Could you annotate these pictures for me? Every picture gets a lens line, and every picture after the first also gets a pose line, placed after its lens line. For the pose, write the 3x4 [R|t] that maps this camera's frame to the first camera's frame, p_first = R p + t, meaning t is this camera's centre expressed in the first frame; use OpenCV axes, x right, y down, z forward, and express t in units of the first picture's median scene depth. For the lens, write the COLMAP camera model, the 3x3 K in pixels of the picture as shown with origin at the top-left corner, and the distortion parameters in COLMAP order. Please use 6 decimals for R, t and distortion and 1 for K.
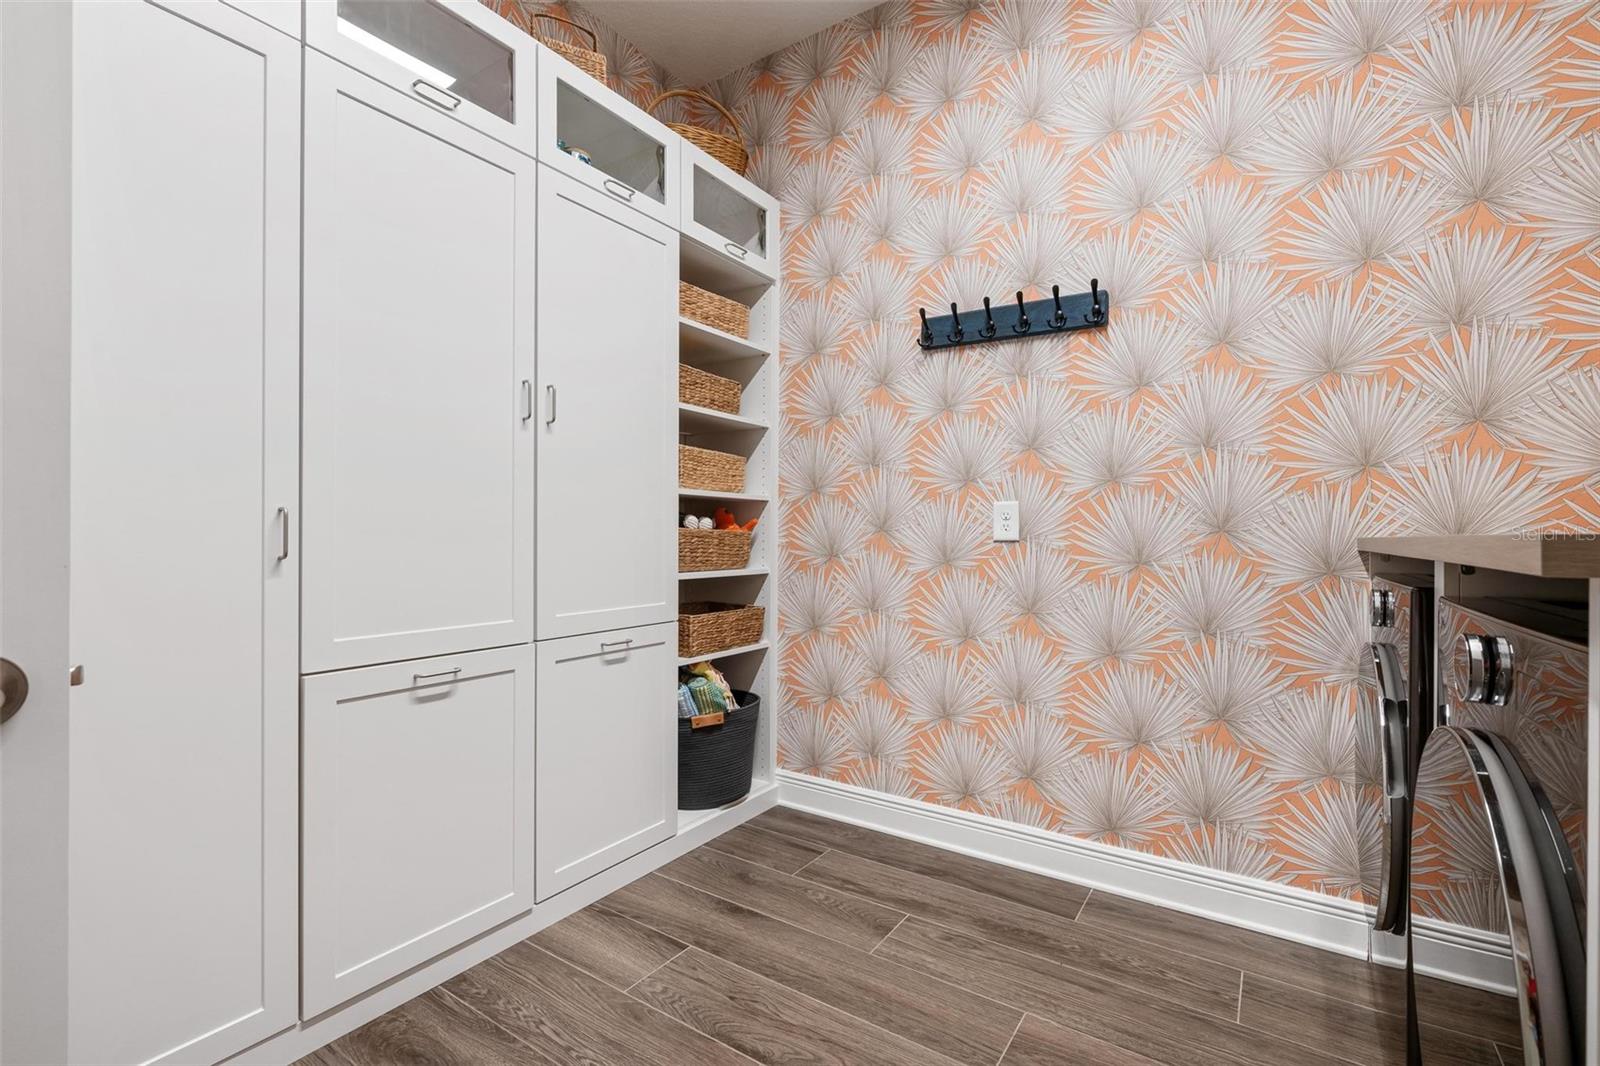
lens RADIAL K [[715.0, 0, 808.0], [0, 715.0, 532.8], [0, 0, 1]] dist [-0.000383, 0.000418]
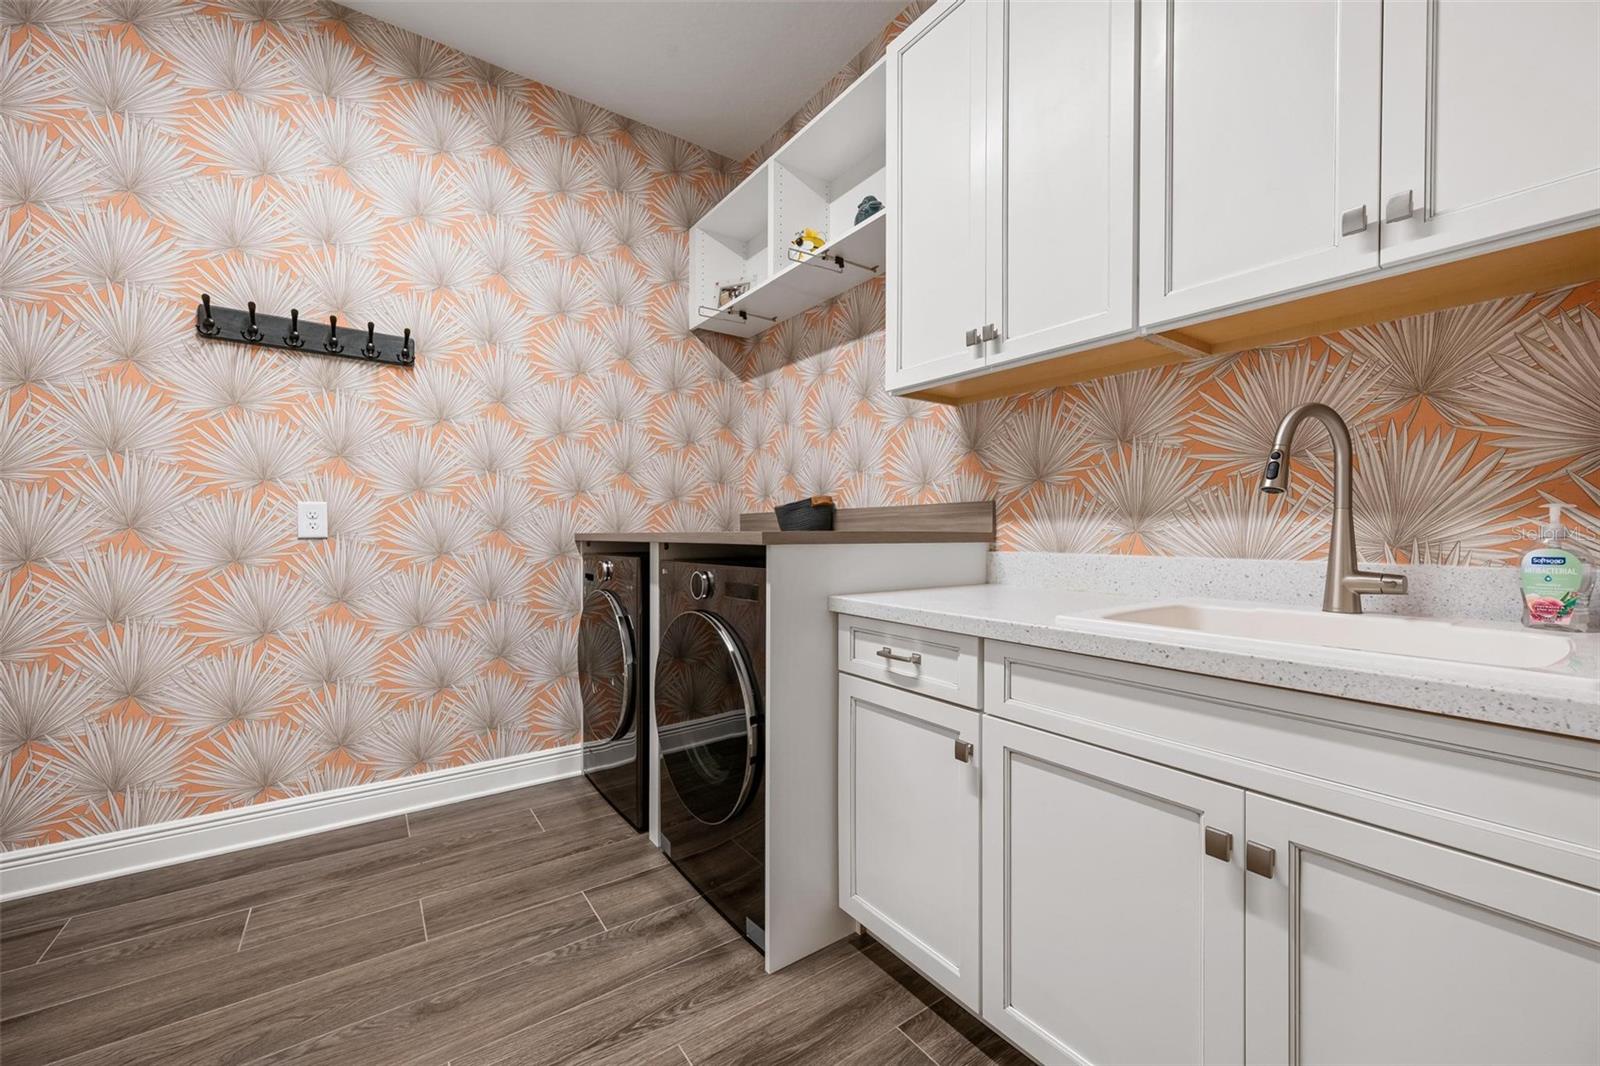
lens RADIAL K [[629.0, 0, 800.0], [0, 629.0, 533.0], [0, 0, 1]] dist [-0.000813, -0.000170]
pose [[0.356773, -0.005148, 0.934177, -0.375509], [0.001399, 0.999987, 0.004977, -0.000008], [-0.934190, -0.000469, 0.356775, -0.038787]]
